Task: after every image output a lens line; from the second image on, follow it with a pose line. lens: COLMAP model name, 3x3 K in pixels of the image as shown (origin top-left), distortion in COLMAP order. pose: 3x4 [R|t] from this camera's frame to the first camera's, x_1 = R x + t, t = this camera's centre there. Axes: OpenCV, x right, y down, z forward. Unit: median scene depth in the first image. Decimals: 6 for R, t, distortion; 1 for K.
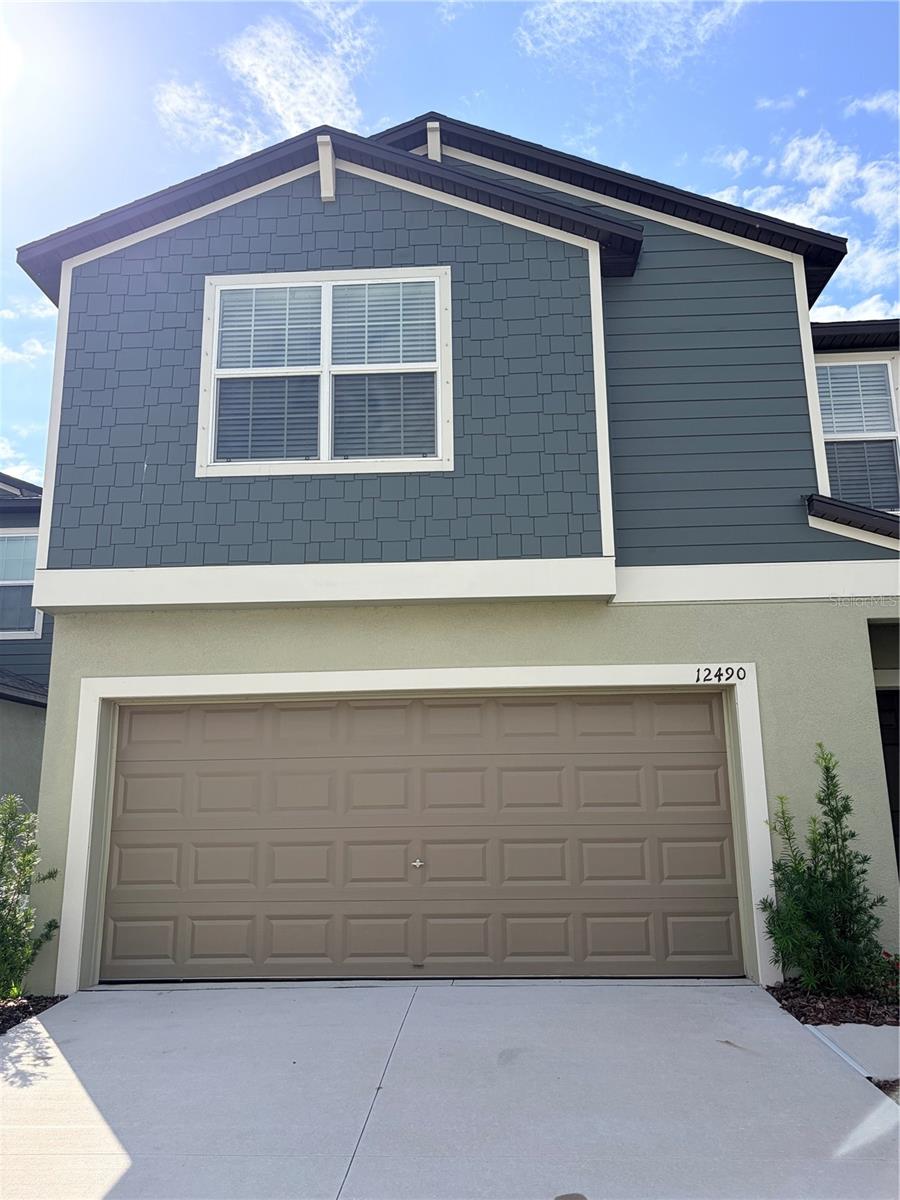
lens RADIAL K [[906.9, 0, 448.5], [0, 906.9, 600.6], [0, 0, 1]] dist [0.009208, 0.003381]
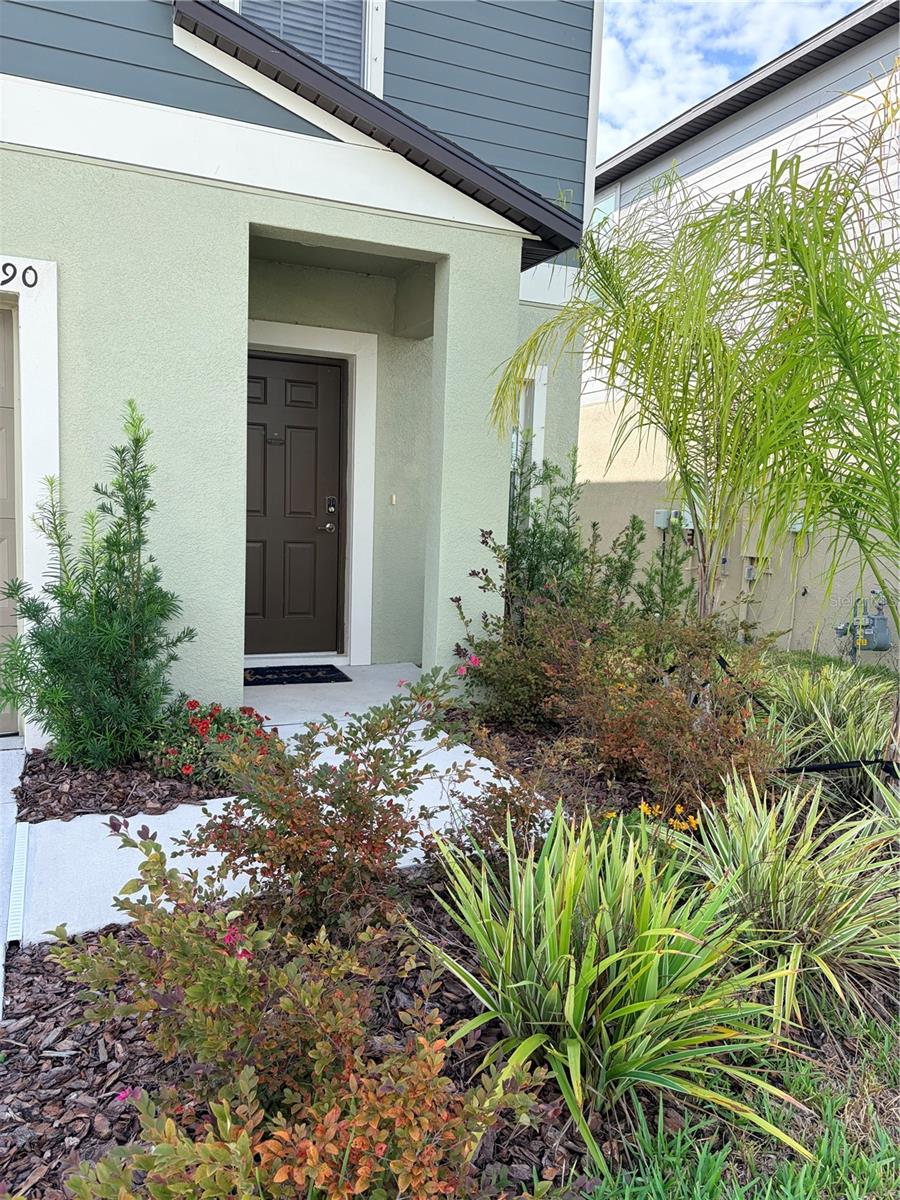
lens RADIAL K [[906.9, 0, 449.9], [0, 906.9, 601.6], [0, 0, 1]] dist [0.009208, 0.003381]
pose [[0.897187, -0.000150, 0.441651, 0.306483], [-0.144306, 0.945014, 0.293471, 0.066559], [-0.417410, -0.327031, 0.847832, 0.301303]]
